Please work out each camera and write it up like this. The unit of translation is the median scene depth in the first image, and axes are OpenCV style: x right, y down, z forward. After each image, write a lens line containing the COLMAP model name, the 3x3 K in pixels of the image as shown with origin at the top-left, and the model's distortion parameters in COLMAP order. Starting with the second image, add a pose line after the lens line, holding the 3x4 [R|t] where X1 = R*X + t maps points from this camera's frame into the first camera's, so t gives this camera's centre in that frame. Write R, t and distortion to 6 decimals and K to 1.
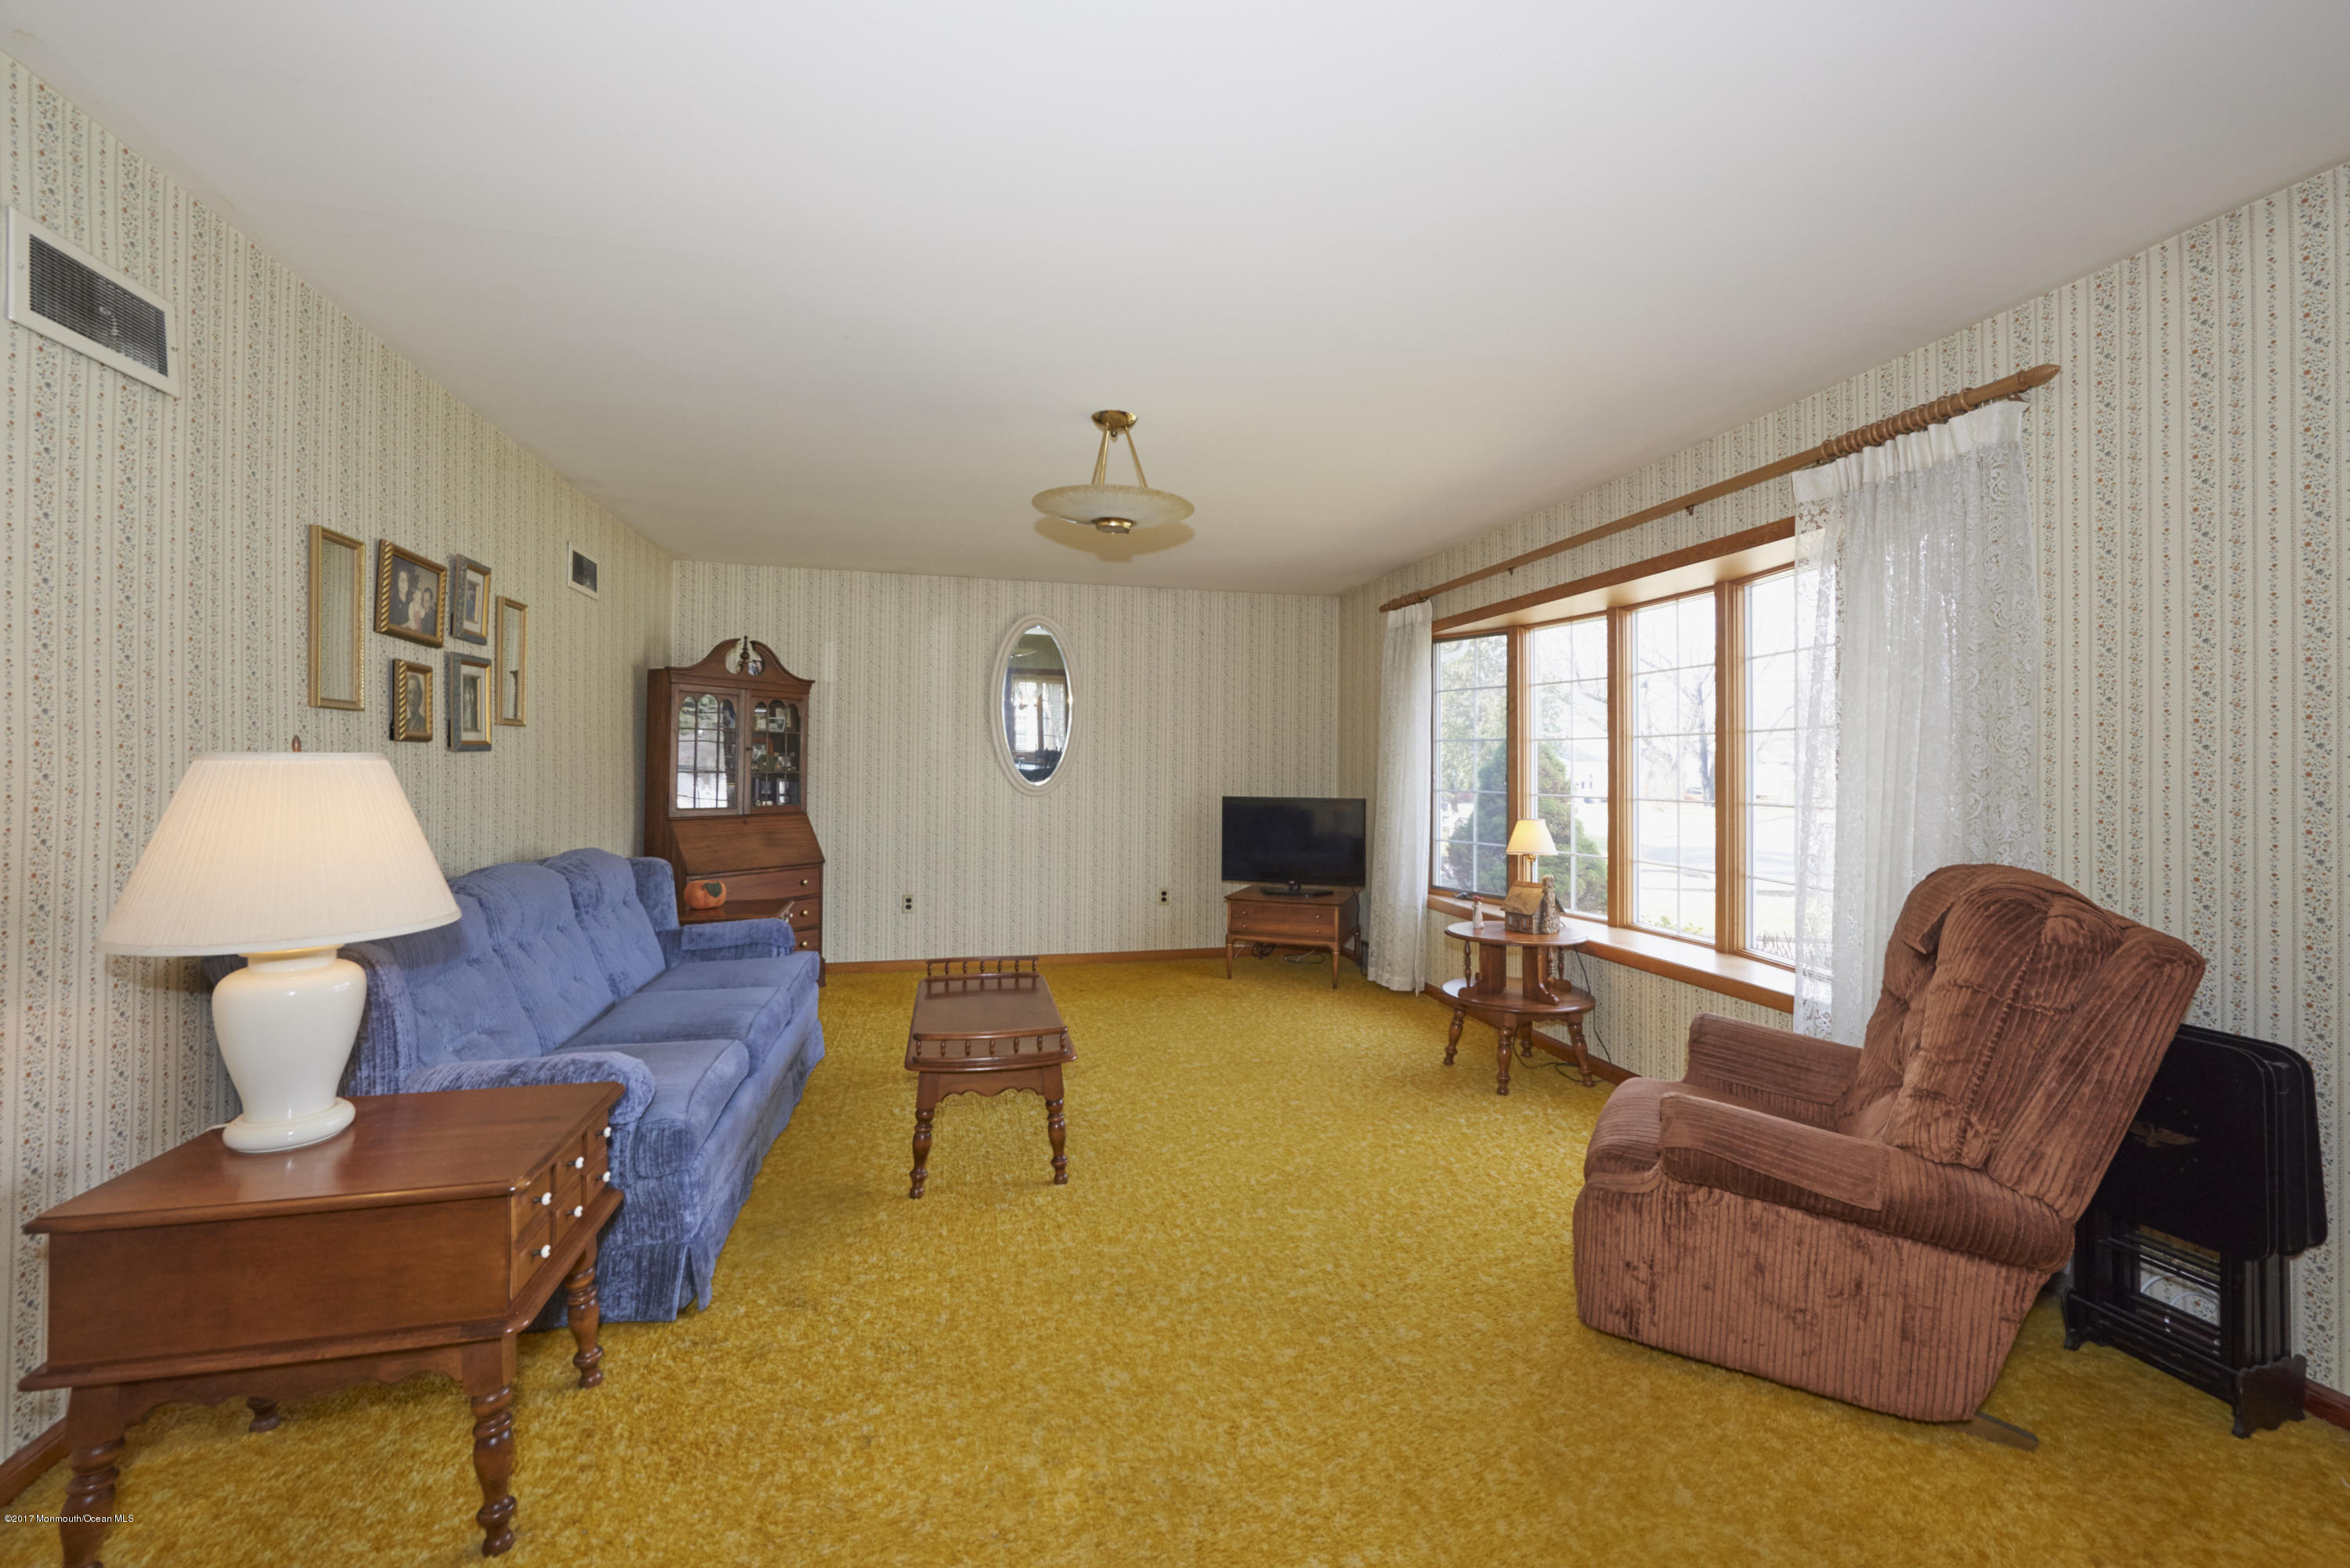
lens RADIAL K [[952.3, 0, 1175.1], [0, 952.3, 767.9], [0, 0, 1]] dist [0.133732, 0.000035]
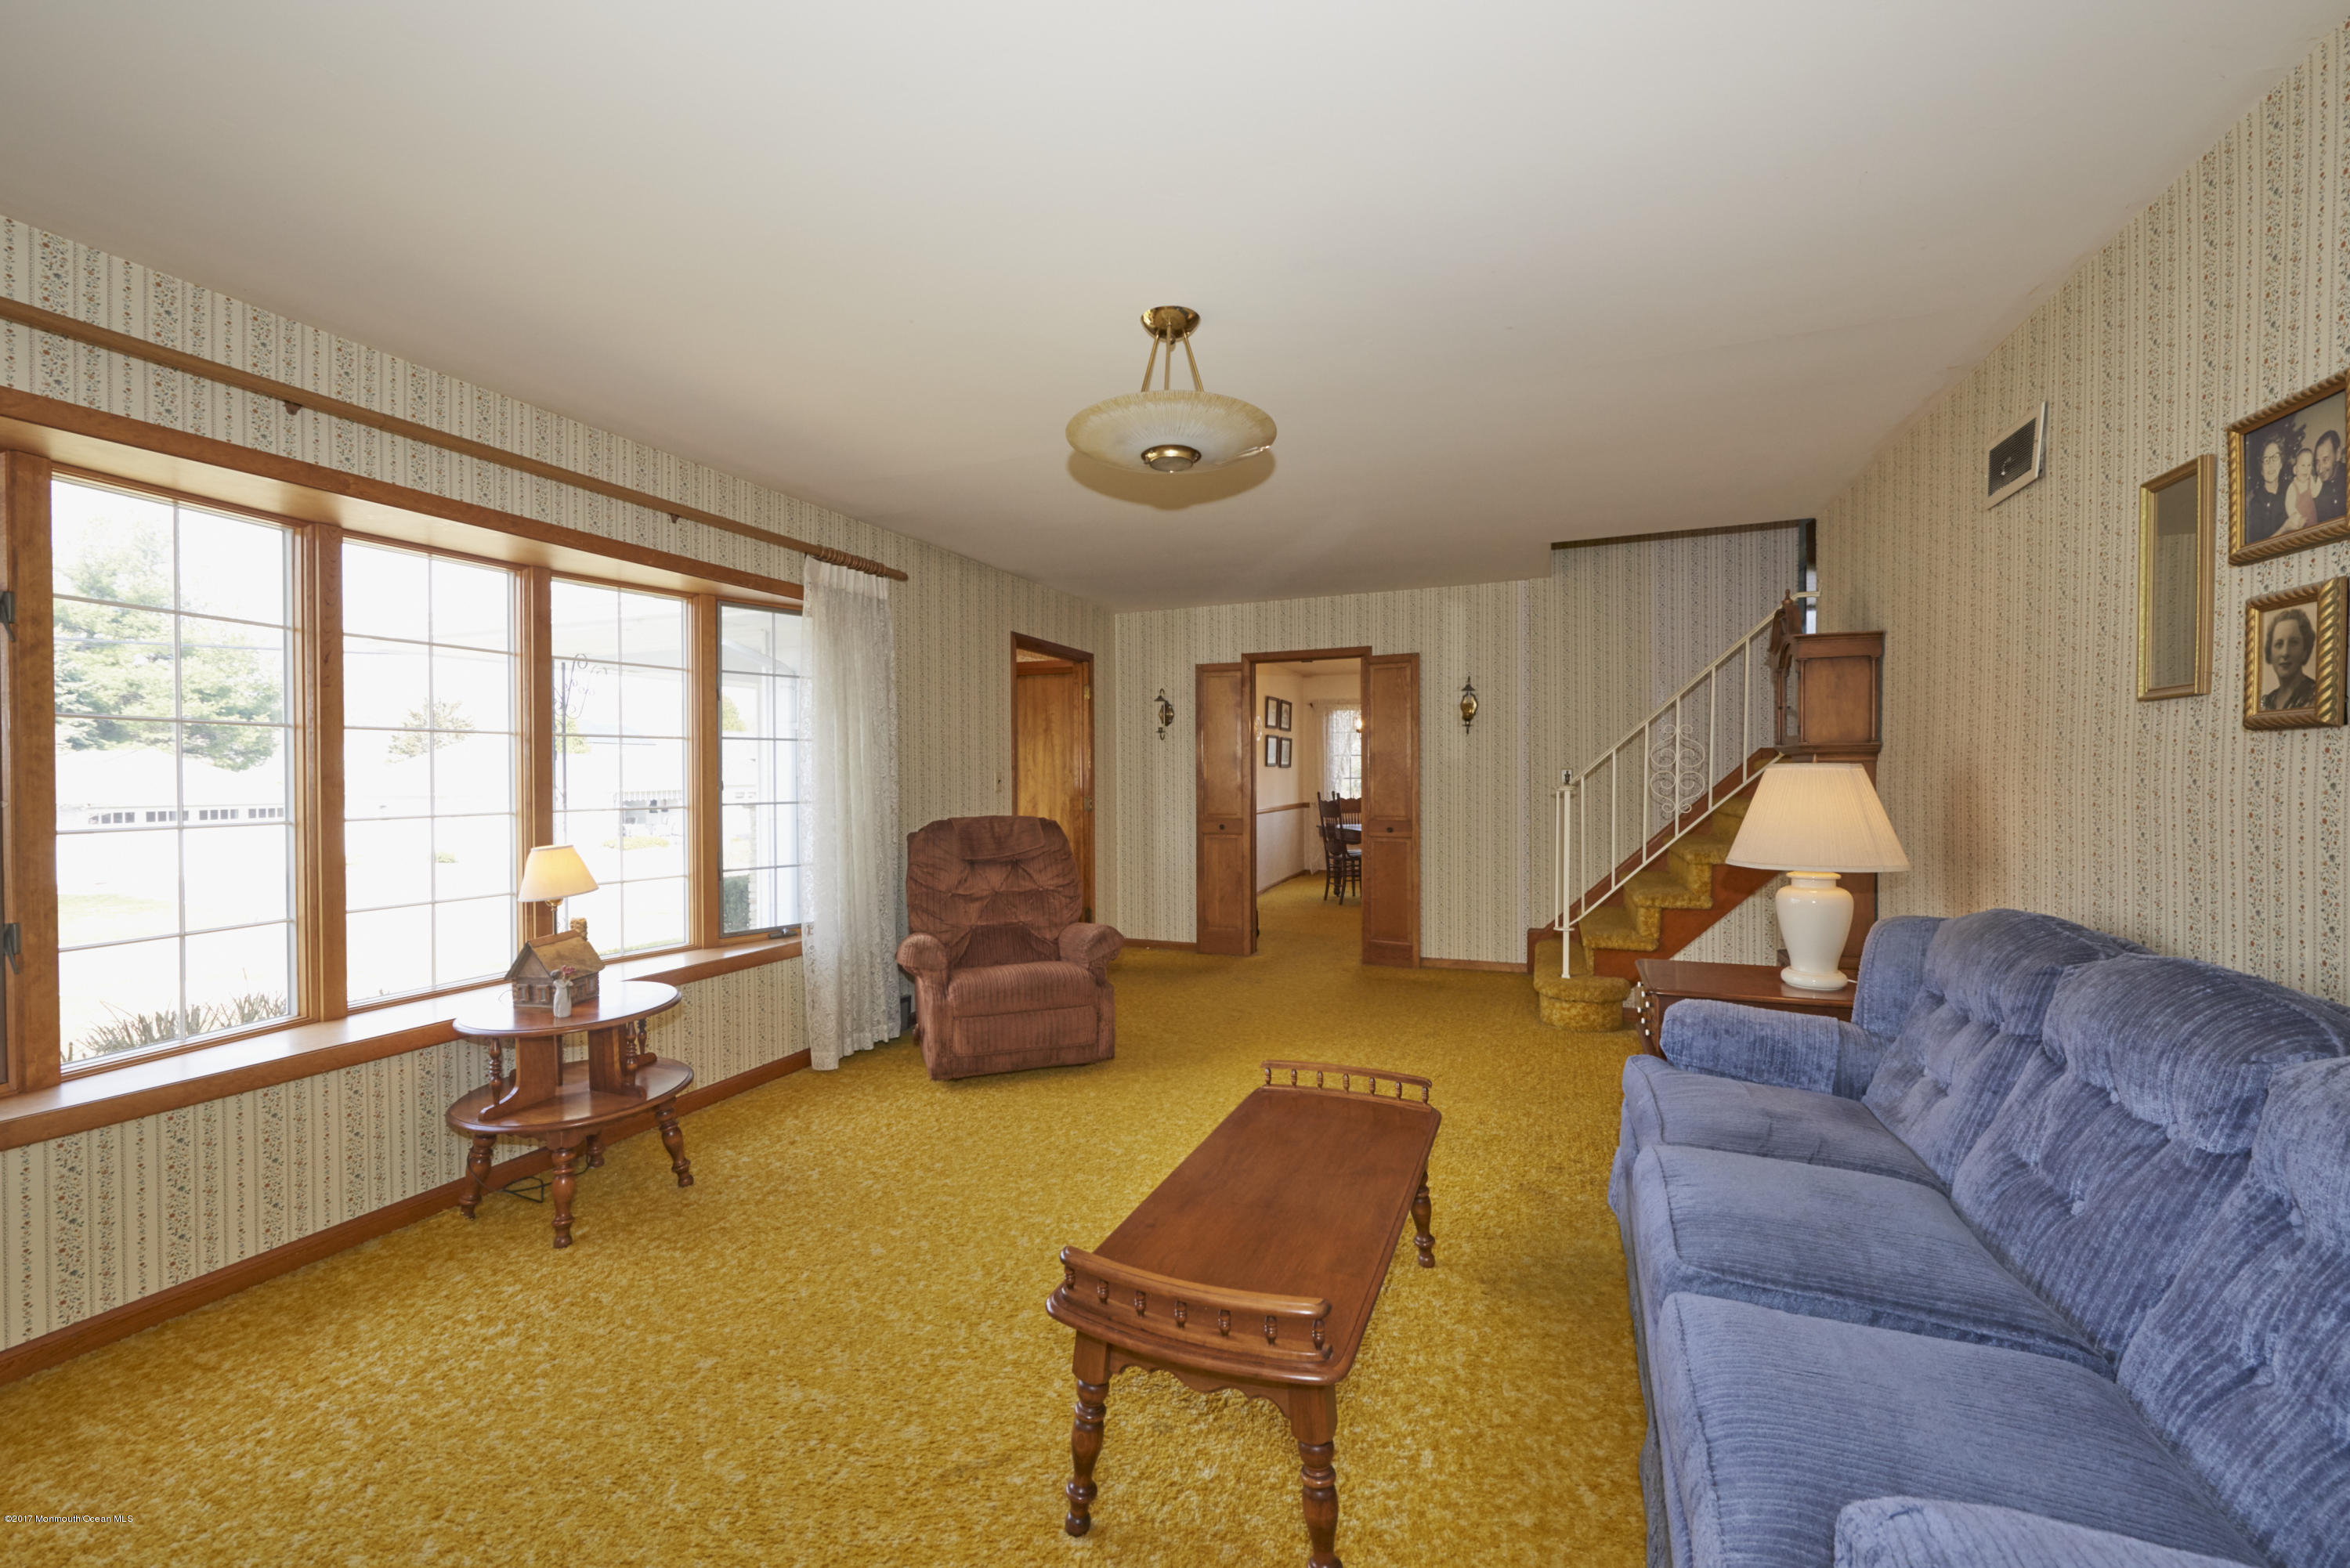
lens RADIAL K [[937.9, 0, 1175.0], [0, 937.9, 760.9], [0, 0, 1]] dist [0.000219, 0.000094]
pose [[-0.814606, -0.000437, 0.580015, -0.461579], [0.002353, 0.999989, 0.004058, -0.012535], [-0.580010, 0.004670, -0.814596, 1.488625]]
